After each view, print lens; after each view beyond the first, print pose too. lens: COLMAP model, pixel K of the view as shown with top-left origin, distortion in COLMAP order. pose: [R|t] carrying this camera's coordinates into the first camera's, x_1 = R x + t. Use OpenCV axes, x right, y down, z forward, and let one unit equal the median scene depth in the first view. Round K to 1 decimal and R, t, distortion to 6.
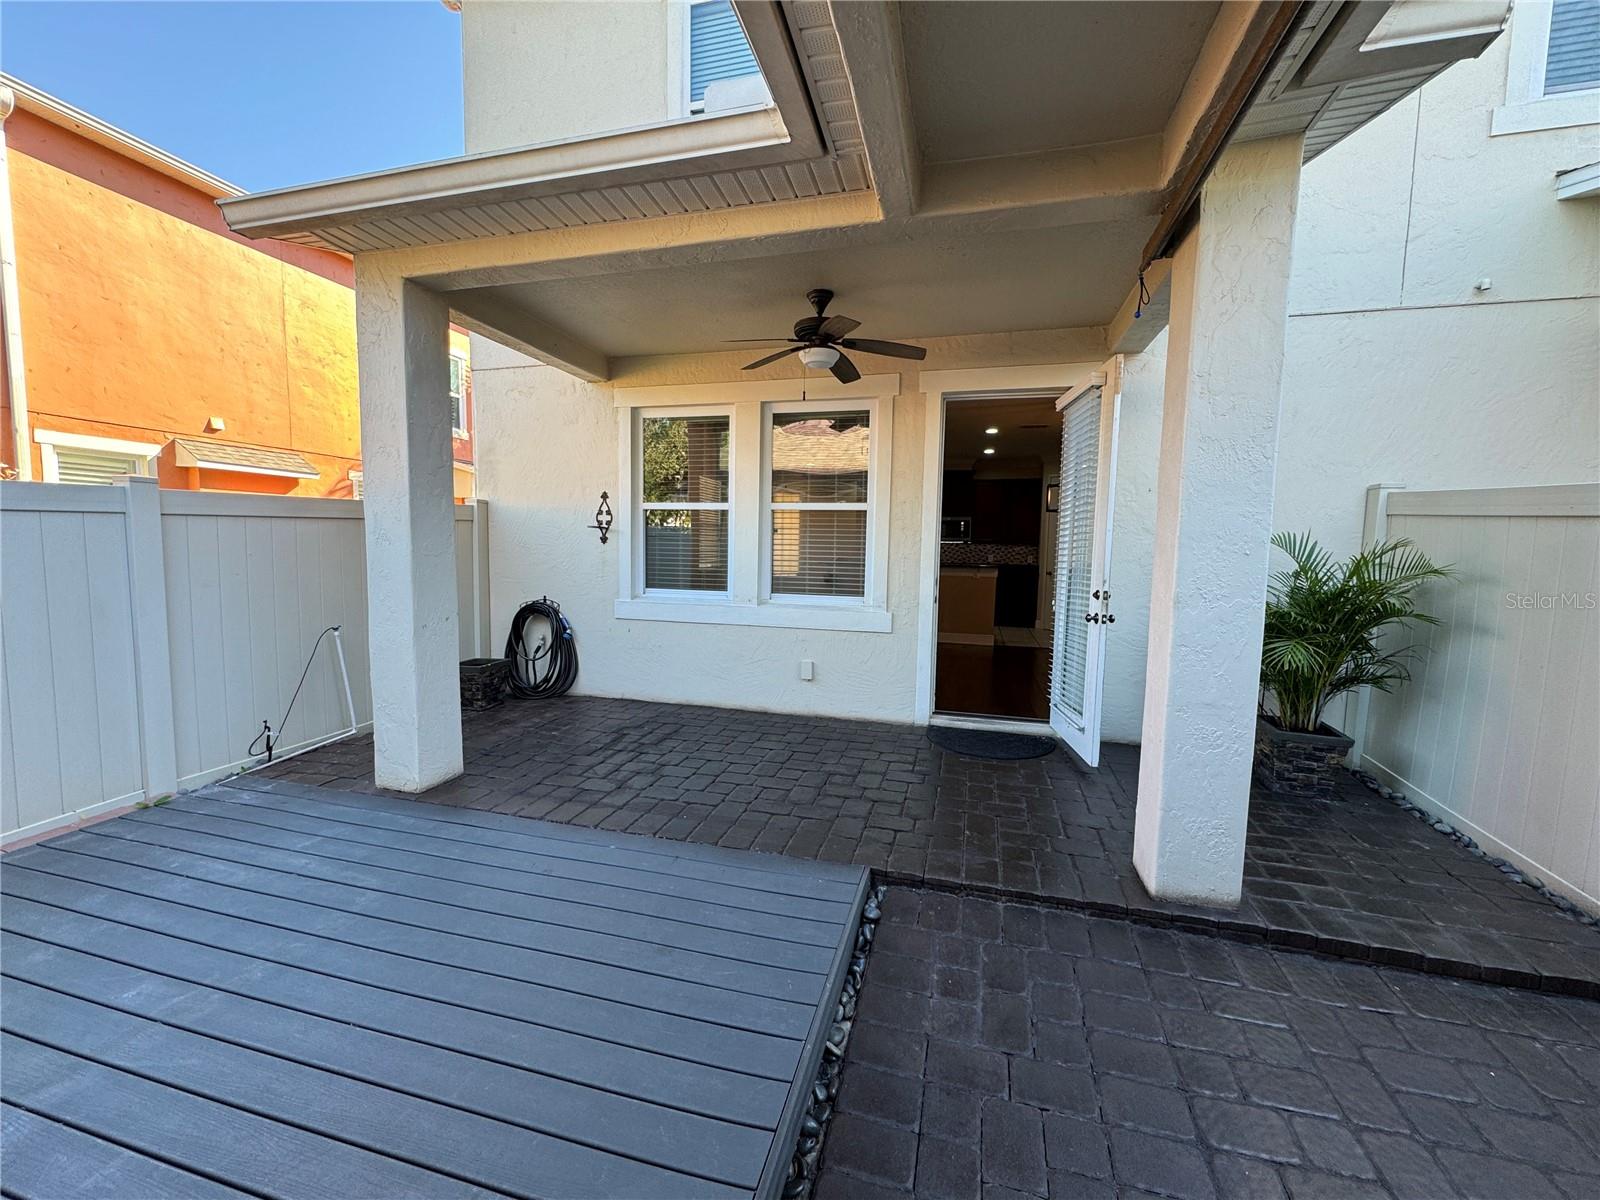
lens RADIAL K [[637.6, 0, 799.4], [0, 637.6, 602.4], [0, 0, 1]] dist [0.003415, 0.000189]
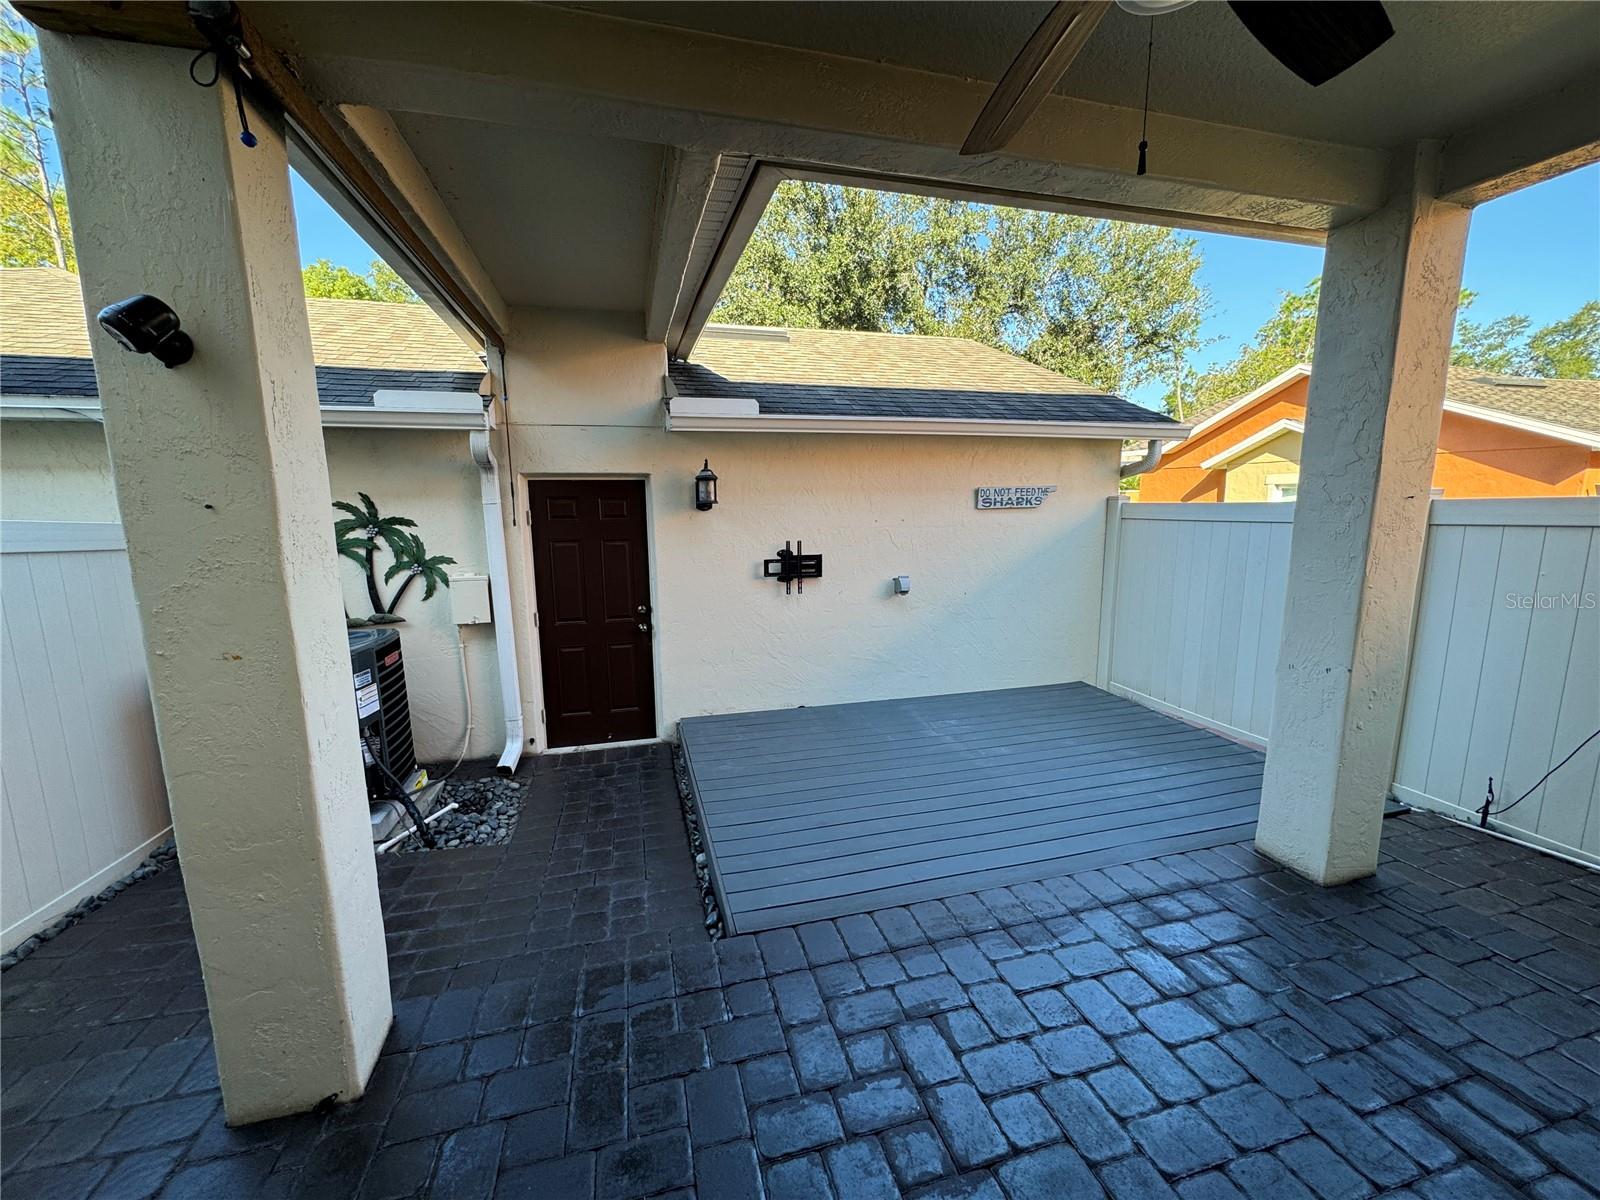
lens RADIAL K [[637.6, 0, 800.4], [0, 637.6, 597.2], [0, 0, 1]] dist [0.003415, 0.000189]
pose [[-0.857136, 0.072838, -0.509915, 0.352247], [-0.049587, 0.973685, 0.222438, -0.197710], [0.512698, 0.215945, -0.830968, 1.326809]]
